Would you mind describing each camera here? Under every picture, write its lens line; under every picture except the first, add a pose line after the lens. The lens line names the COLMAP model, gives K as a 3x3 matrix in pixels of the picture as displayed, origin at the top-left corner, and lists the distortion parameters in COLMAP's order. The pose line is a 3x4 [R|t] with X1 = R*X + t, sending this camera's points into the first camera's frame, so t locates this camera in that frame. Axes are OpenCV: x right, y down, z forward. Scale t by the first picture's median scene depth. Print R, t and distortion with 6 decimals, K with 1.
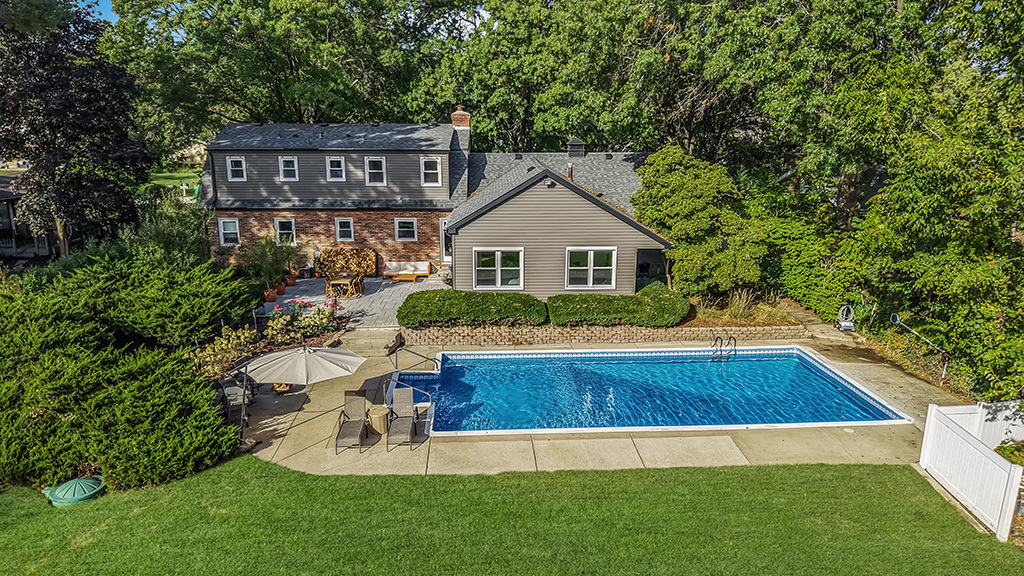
lens RADIAL K [[677.3, 0, 516.1], [0, 677.3, 307.9], [0, 0, 1]] dist [-0.002126, -0.001333]
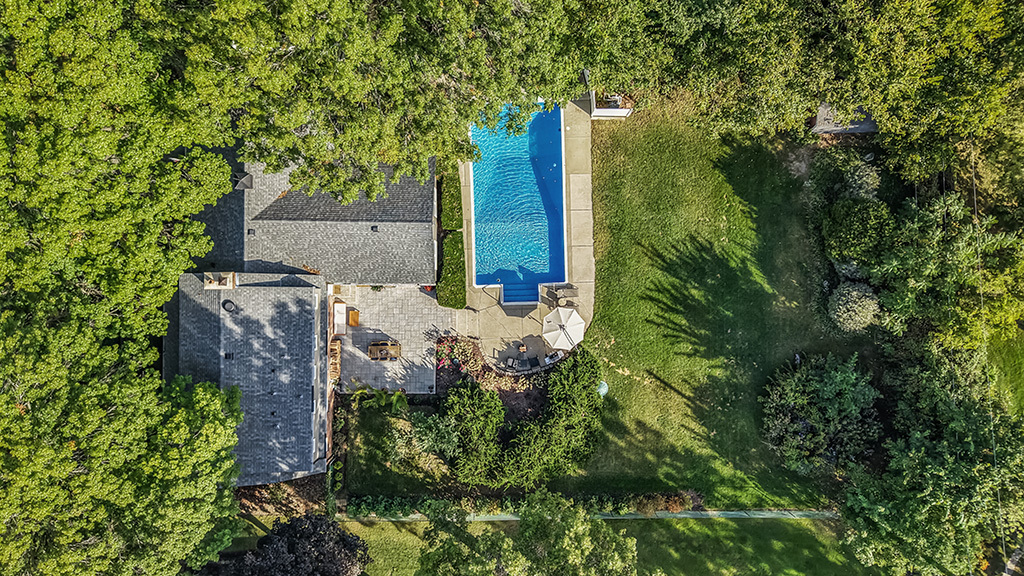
lens RADIAL K [[674.7, 0, 512.0], [0, 674.7, 288.0], [0, 0, 1]] dist [0.034374, -0.000721]
pose [[0.029488, -0.999537, 0.007555, -0.096729], [0.252090, 0.014751, 0.967591, -1.392978], [-0.967255, -0.026627, 0.252408, 0.285112]]
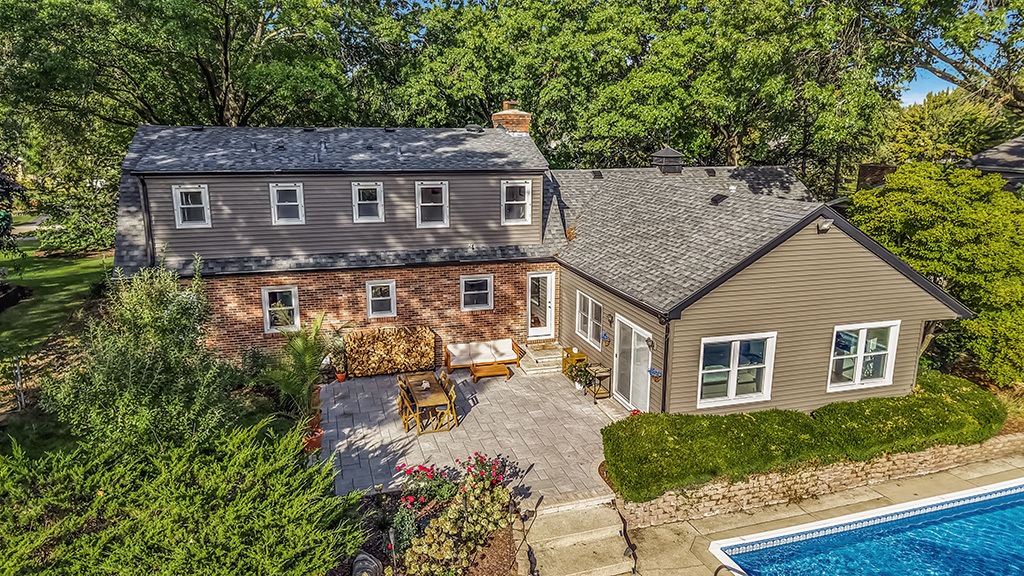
lens RADIAL K [[674.7, 0, 512.0], [0, 674.7, 288.0], [0, 0, 1]] dist [0.034374, -0.000721]
pose [[0.965575, -0.057419, 0.253709, -0.298856], [0.064287, 0.997753, -0.018859, -0.107847], [-0.252056, 0.034520, 0.967097, 0.378186]]
